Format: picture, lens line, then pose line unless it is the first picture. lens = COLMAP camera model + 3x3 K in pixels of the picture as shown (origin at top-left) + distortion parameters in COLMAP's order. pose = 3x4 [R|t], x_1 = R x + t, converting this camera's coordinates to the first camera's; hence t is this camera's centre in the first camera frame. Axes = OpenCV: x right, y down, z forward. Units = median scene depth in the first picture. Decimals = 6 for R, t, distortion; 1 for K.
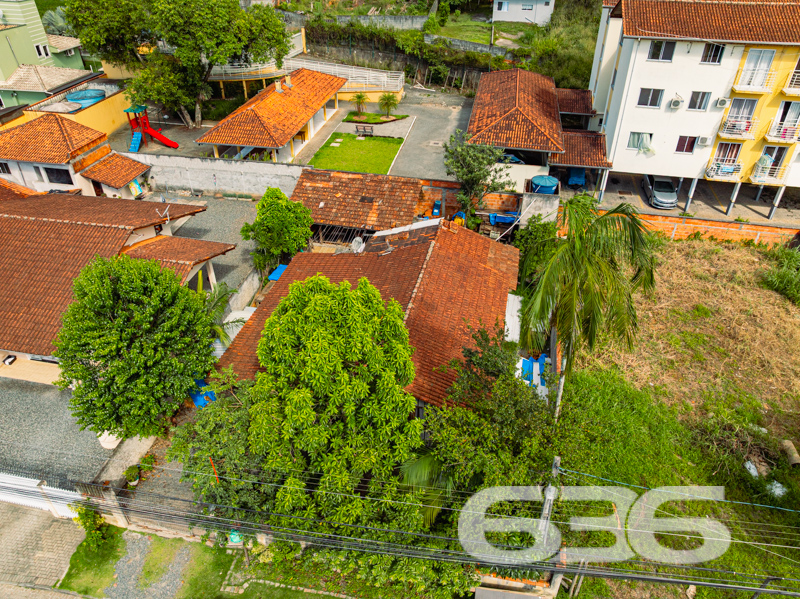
lens RADIAL K [[568.2, 0, 392.9], [0, 568.2, 298.4], [0, 0, 1]] dist [-0.040241, 0.009569]
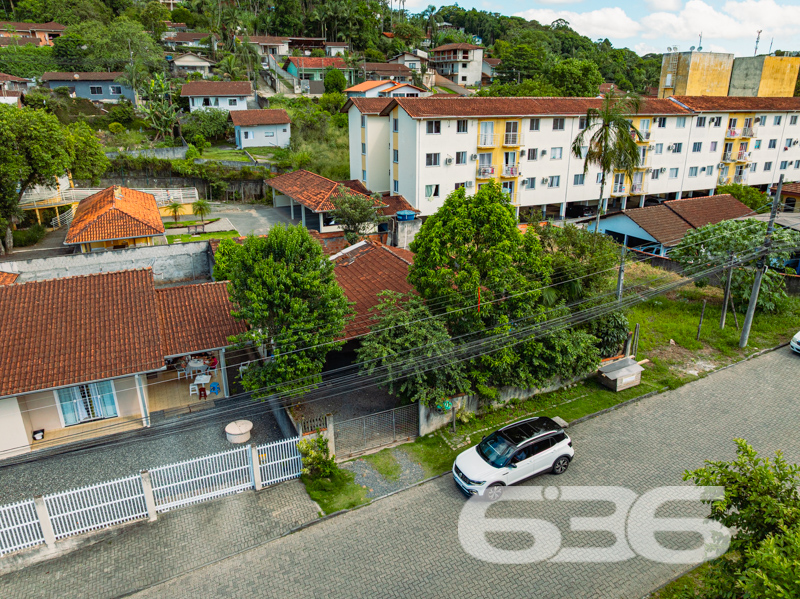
lens RADIAL K [[568.2, 0, 392.9], [0, 568.2, 298.4], [0, 0, 1]] dist [-0.040241, 0.009569]
pose [[0.816904, -0.200816, 0.540685, -0.474850], [0.337931, 0.926322, -0.166524, 0.175266], [-0.467408, 0.318748, 0.824578, -0.025937]]
